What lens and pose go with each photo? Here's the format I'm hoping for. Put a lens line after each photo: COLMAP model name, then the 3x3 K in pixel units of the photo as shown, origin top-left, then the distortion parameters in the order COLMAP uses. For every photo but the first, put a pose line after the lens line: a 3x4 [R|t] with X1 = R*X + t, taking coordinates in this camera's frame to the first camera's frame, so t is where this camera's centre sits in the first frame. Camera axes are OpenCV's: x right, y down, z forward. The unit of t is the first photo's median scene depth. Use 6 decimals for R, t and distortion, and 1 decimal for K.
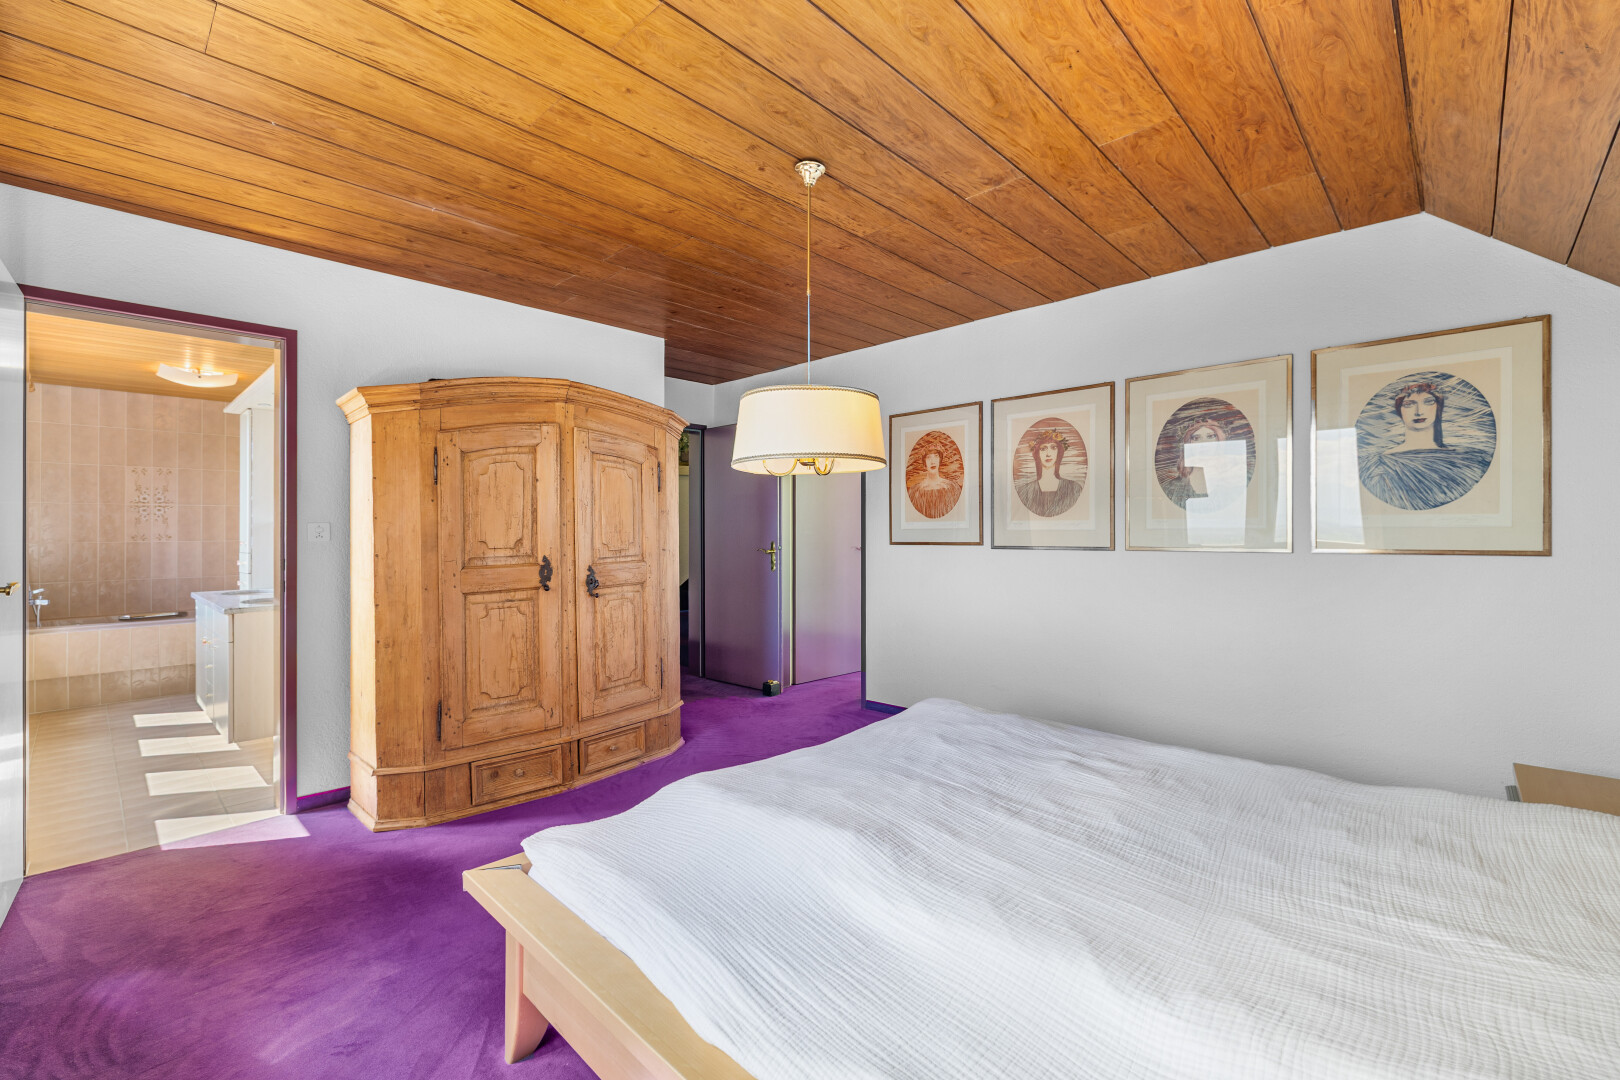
lens RADIAL K [[677.9, 0, 809.8], [0, 677.9, 524.7], [0, 0, 1]] dist [0.002598, -0.000106]
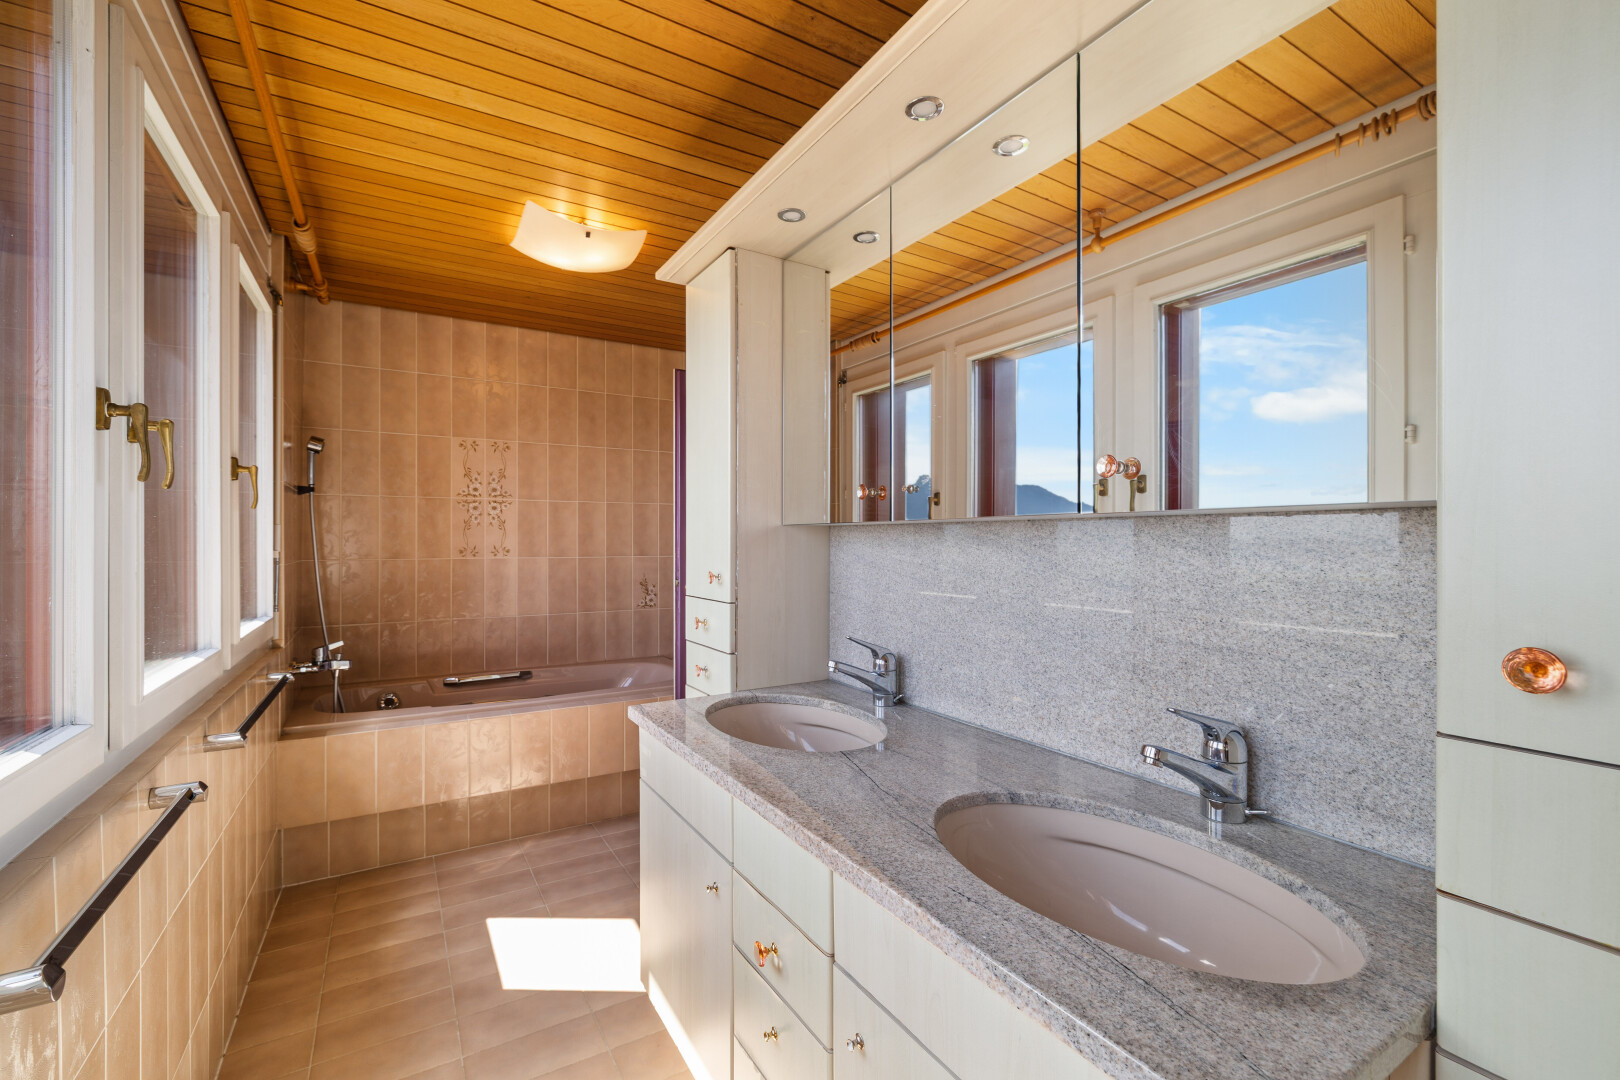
lens RADIAL K [[677.9, 0, 820.6], [0, 677.9, 541.4], [0, 0, 1]] dist [0.002598, -0.000106]
pose [[0.968103, 0.000468, -0.250552, -0.525912], [0.000672, 0.999990, 0.004467, 0.006927], [0.250552, -0.004493, 0.968093, 0.484920]]
